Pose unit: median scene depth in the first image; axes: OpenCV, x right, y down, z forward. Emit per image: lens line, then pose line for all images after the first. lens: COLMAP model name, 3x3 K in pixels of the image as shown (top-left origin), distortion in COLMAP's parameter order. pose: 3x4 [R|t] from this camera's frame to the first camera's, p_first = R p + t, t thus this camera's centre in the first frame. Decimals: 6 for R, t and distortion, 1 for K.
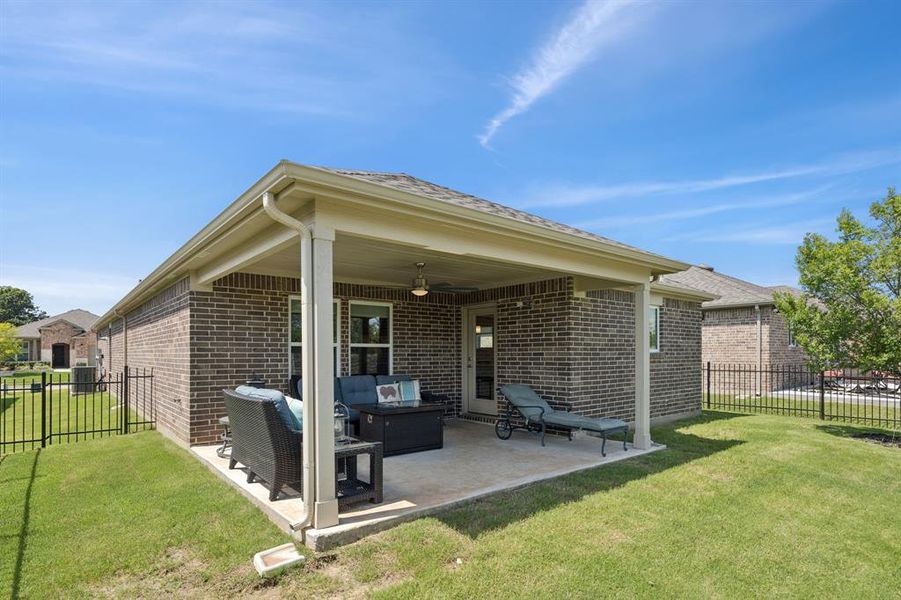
lens RADIAL K [[476.1, 0, 452.5], [0, 476.1, 356.6], [0, 0, 1]] dist [-0.001893, -0.000201]
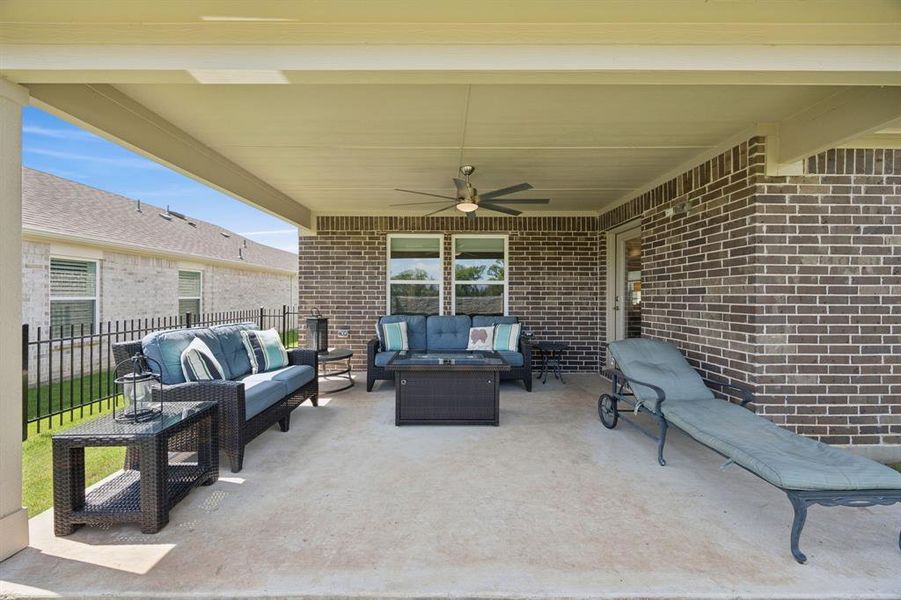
lens RADIAL K [[333.8, 0, 475.0], [0, 333.8, 296.7], [0, 0, 1]] dist [-0.000180, 0.000034]
pose [[0.773884, 0.004599, -0.633310, 0.235948], [-0.007470, 0.999970, -0.001866, 0.005120], [0.633283, 0.006175, 0.773896, 0.523655]]
